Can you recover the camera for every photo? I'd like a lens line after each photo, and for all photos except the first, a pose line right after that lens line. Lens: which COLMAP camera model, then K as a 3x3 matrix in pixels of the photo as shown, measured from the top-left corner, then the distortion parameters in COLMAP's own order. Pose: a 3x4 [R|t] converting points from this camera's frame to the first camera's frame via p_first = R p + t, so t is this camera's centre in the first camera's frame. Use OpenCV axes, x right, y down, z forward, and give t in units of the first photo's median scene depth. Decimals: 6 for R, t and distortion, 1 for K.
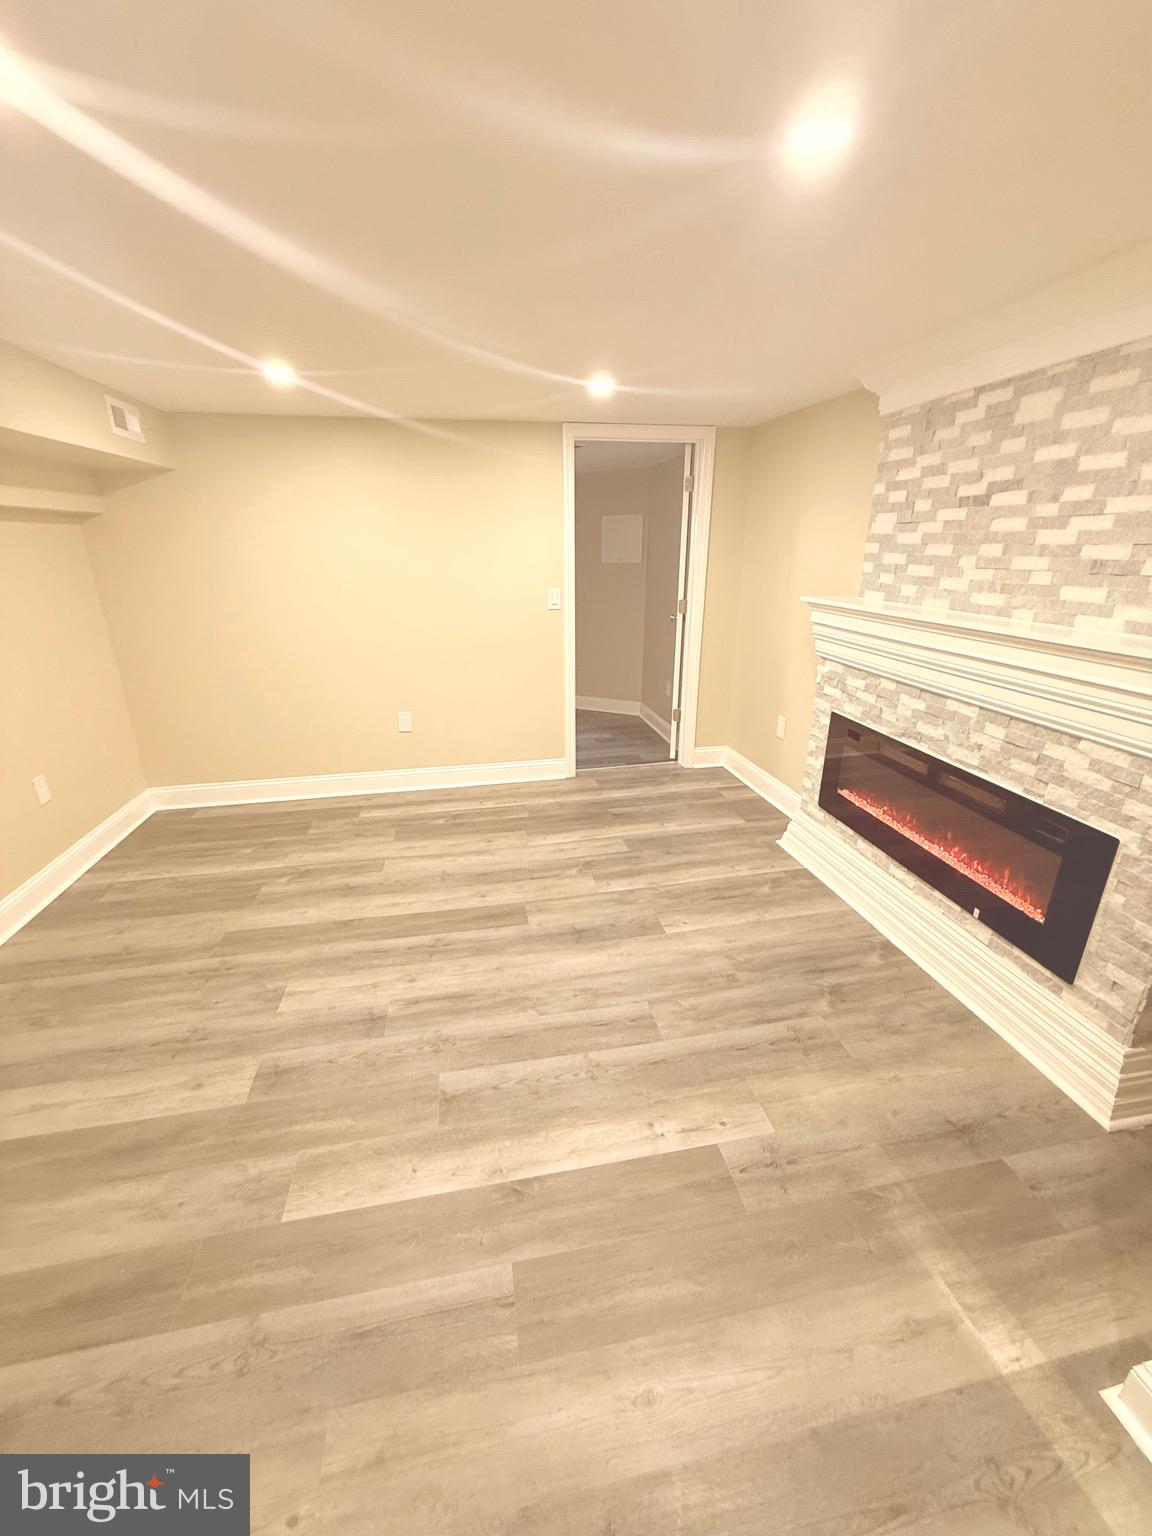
lens RADIAL K [[614.3, 0, 575.4], [0, 614.3, 761.6], [0, 0, 1]] dist [-0.001360, -0.000164]
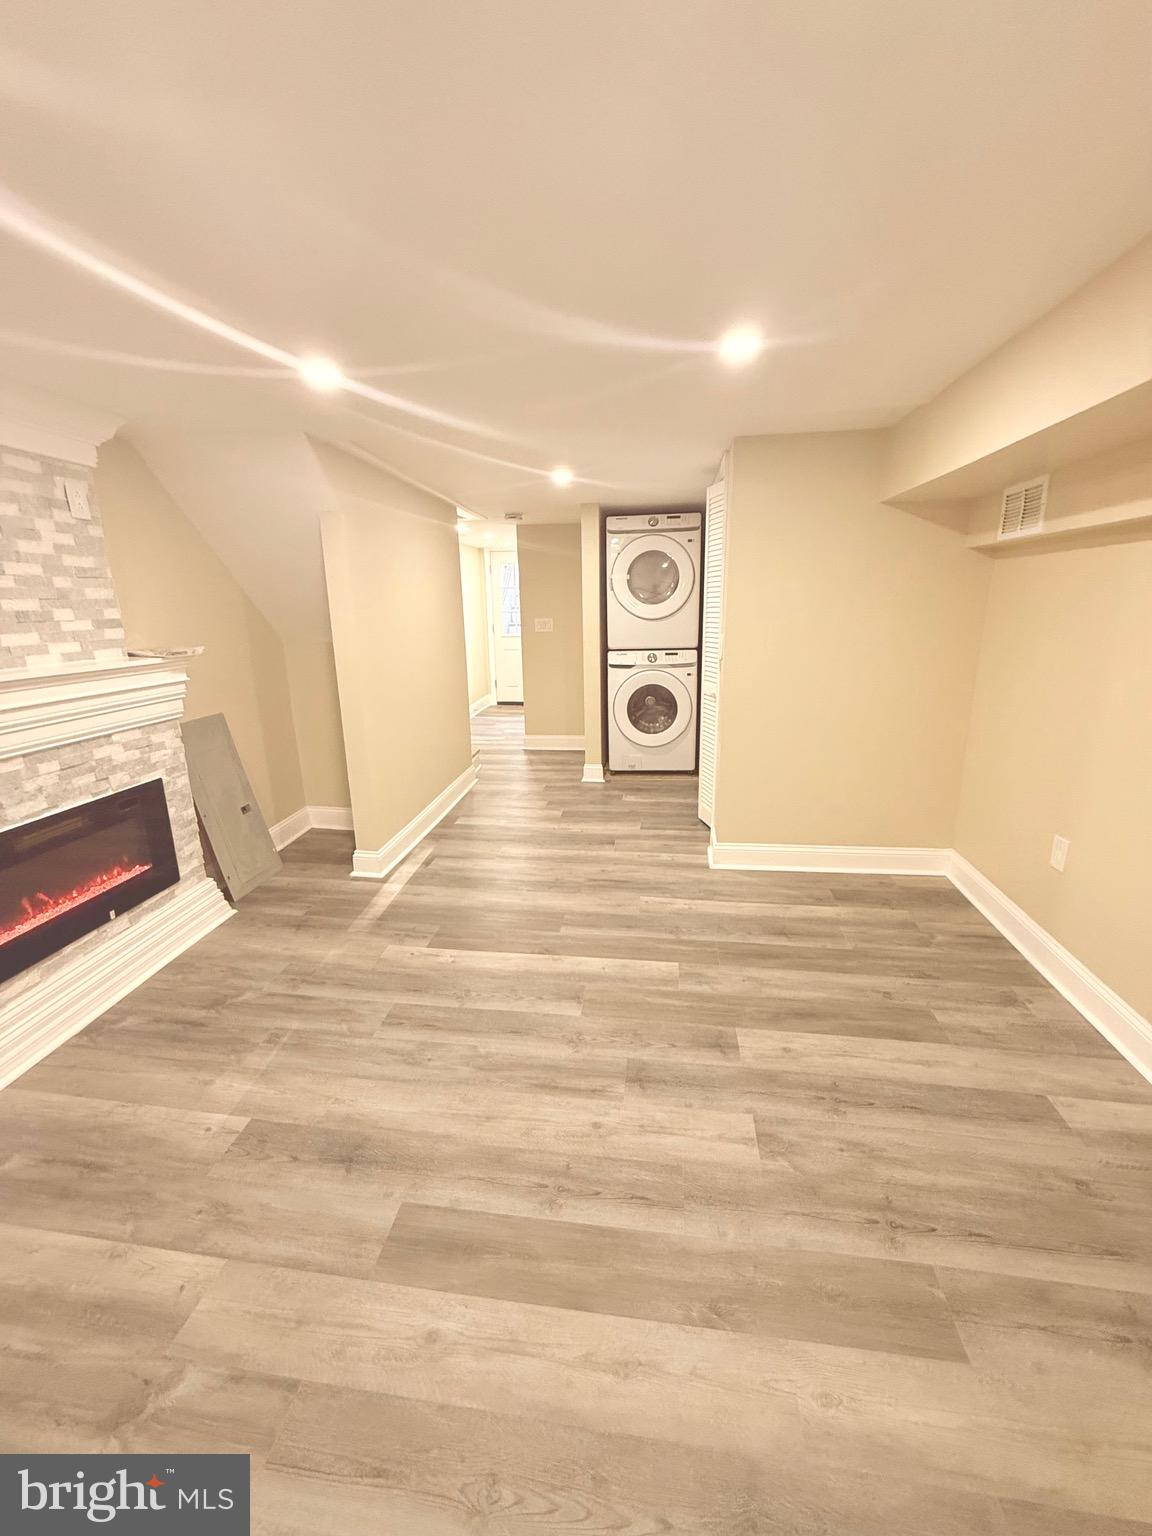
lens RADIAL K [[614.3, 0, 575.4], [0, 614.3, 761.6], [0, 0, 1]] dist [-0.001360, -0.000164]
pose [[-0.947098, -0.056455, 0.315939, -0.532233], [0.130212, 0.832156, 0.539038, -0.520467], [-0.293342, 0.551661, -0.780782, 1.573424]]
